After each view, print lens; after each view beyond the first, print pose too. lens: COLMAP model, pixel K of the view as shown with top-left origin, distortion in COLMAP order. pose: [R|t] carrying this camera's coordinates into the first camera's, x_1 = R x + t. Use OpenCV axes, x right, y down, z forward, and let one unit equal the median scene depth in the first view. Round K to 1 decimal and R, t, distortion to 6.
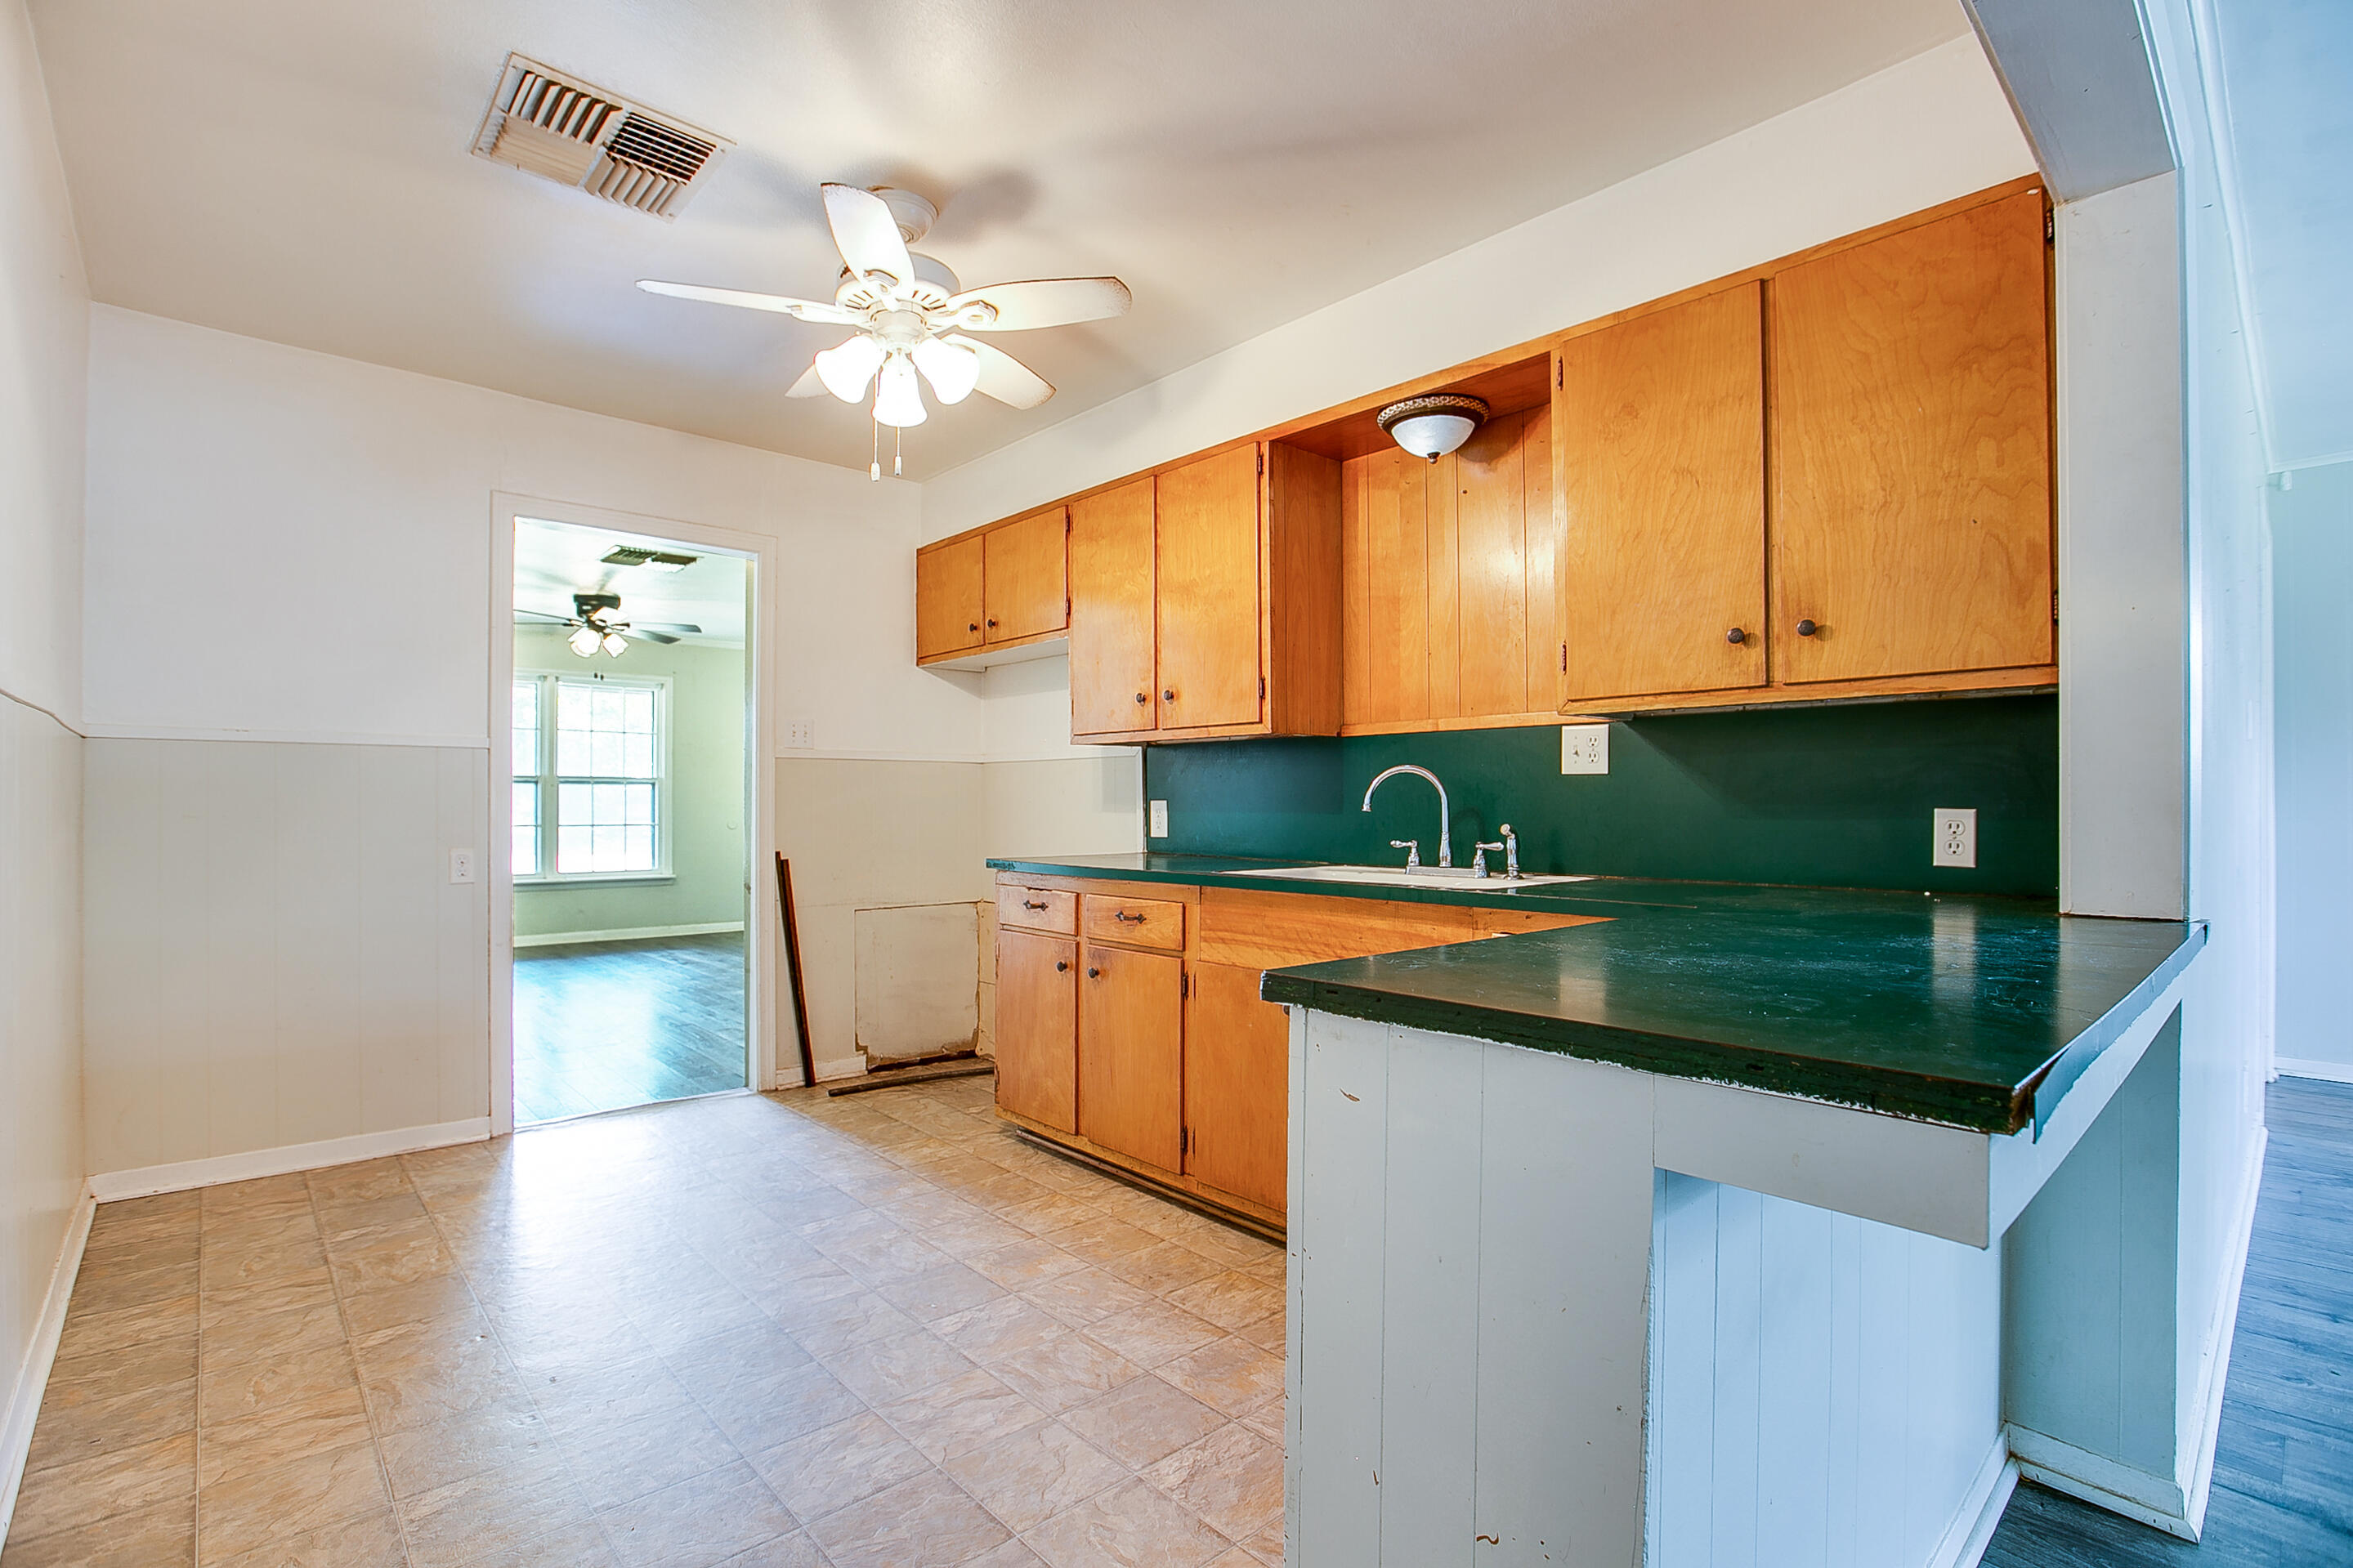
lens RADIAL K [[1091.8, 0, 1180.8], [0, 1091.8, 817.9], [0, 0, 1]] dist [-0.070394, 0.000048]
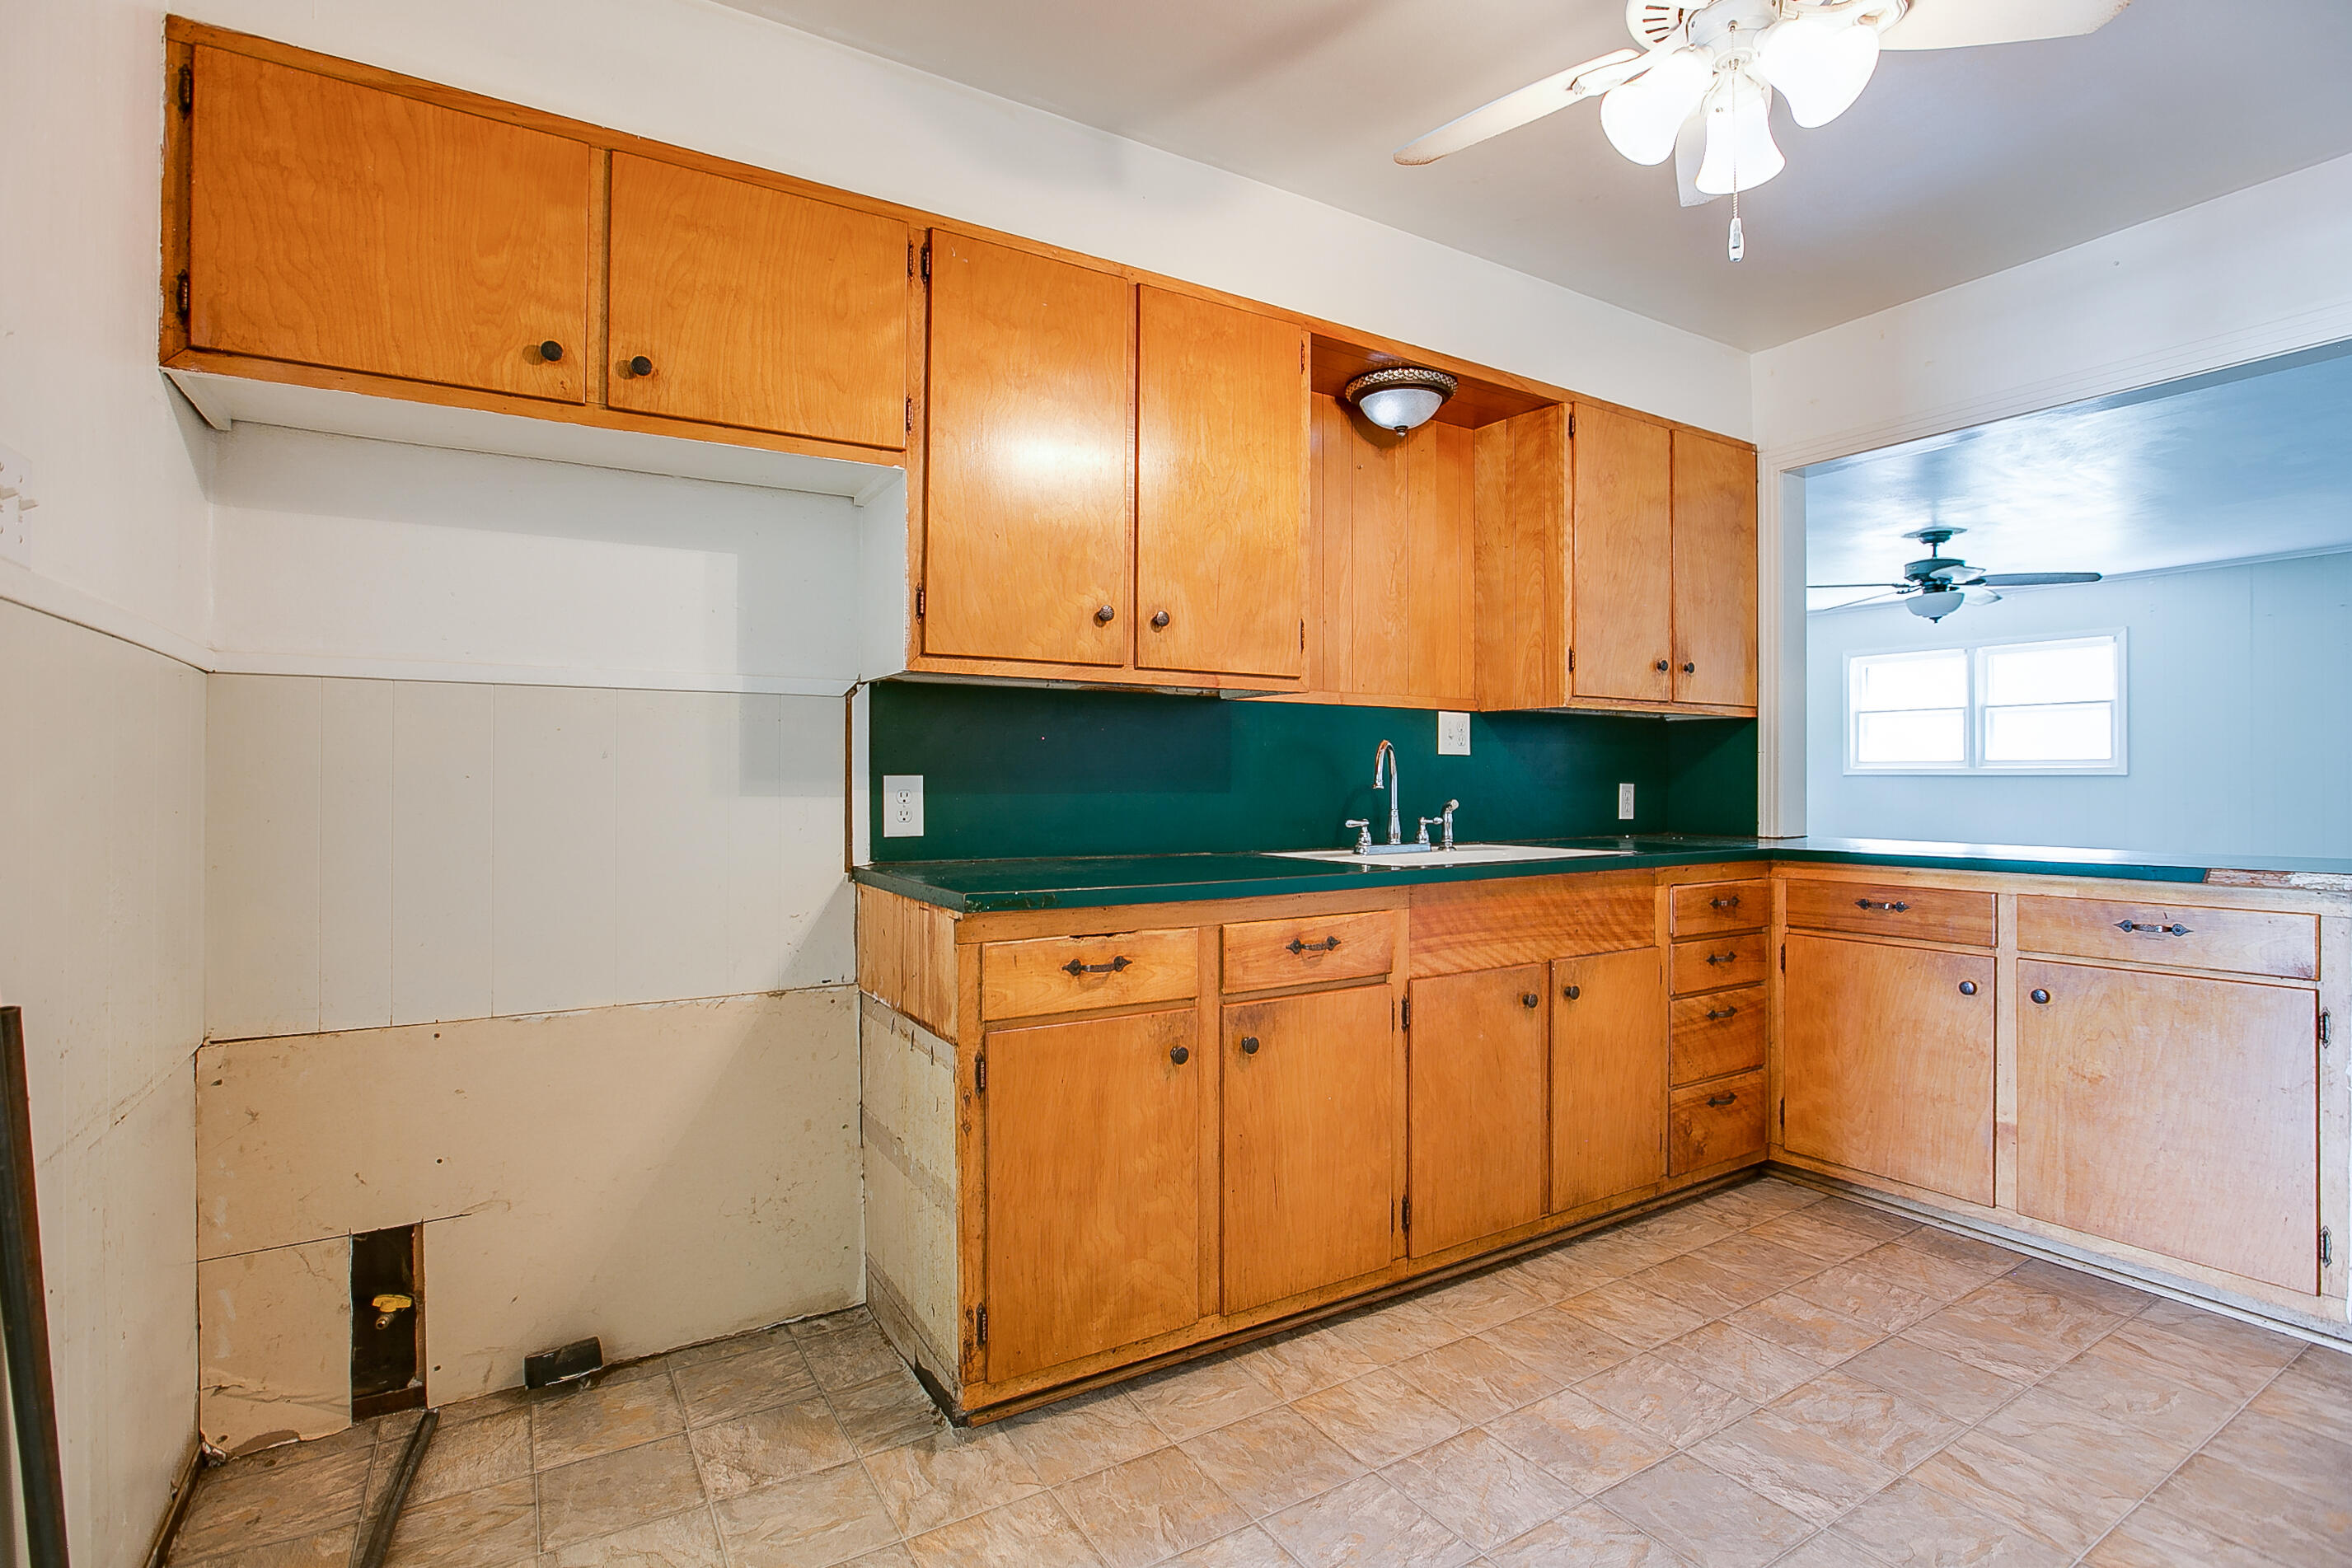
lens RADIAL K [[1105.3, 0, 1176.0], [0, 1105.3, 784.0], [0, 0, 1]] dist [-0.061517, 0.024865]
pose [[0.196175, -0.002346, 0.980566, -0.770190], [0.013230, 0.999912, -0.000255, -0.012135], [-0.980480, 0.013023, 0.196189, 0.974953]]
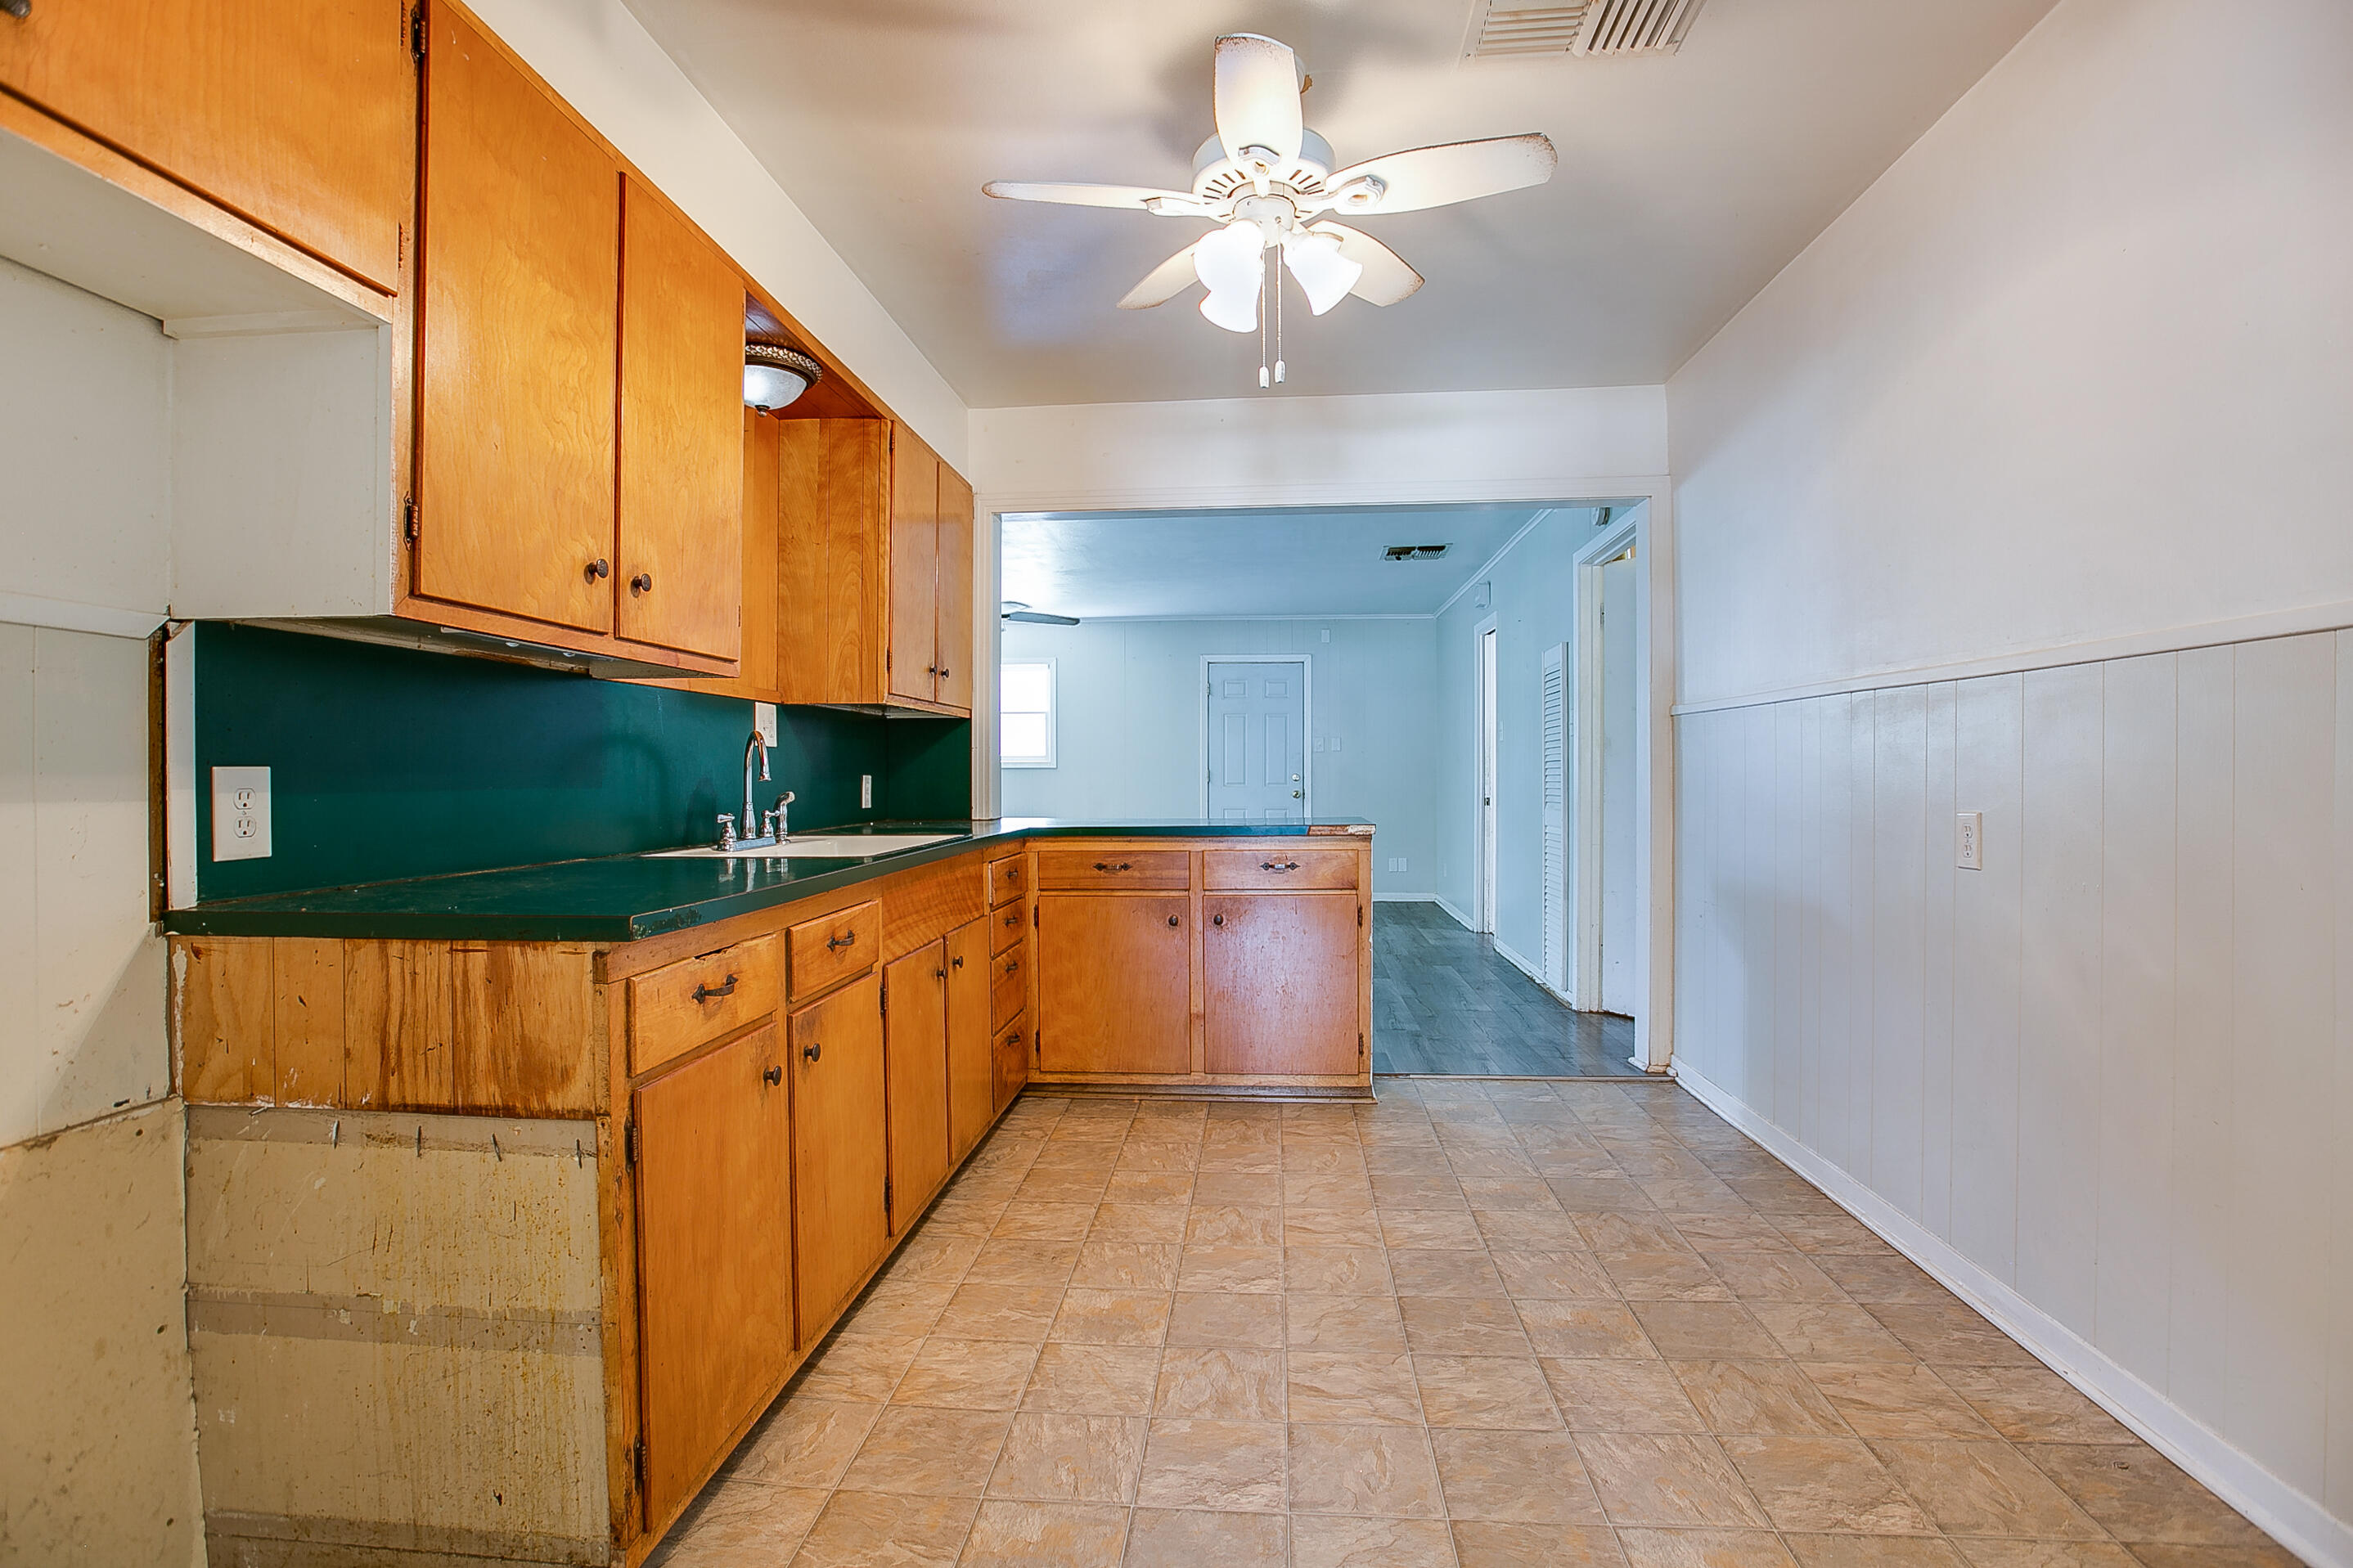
lens RADIAL K [[1098.6, 0, 1176.5], [0, 1098.6, 784.0], [0, 0, 1]] dist [-0.052123, 0.021079]
pose [[-0.675807, -0.006100, 0.737053, -0.703189], [0.012772, 0.999719, 0.019984, -0.017023], [-0.736968, 0.022919, -0.675539, 1.340110]]
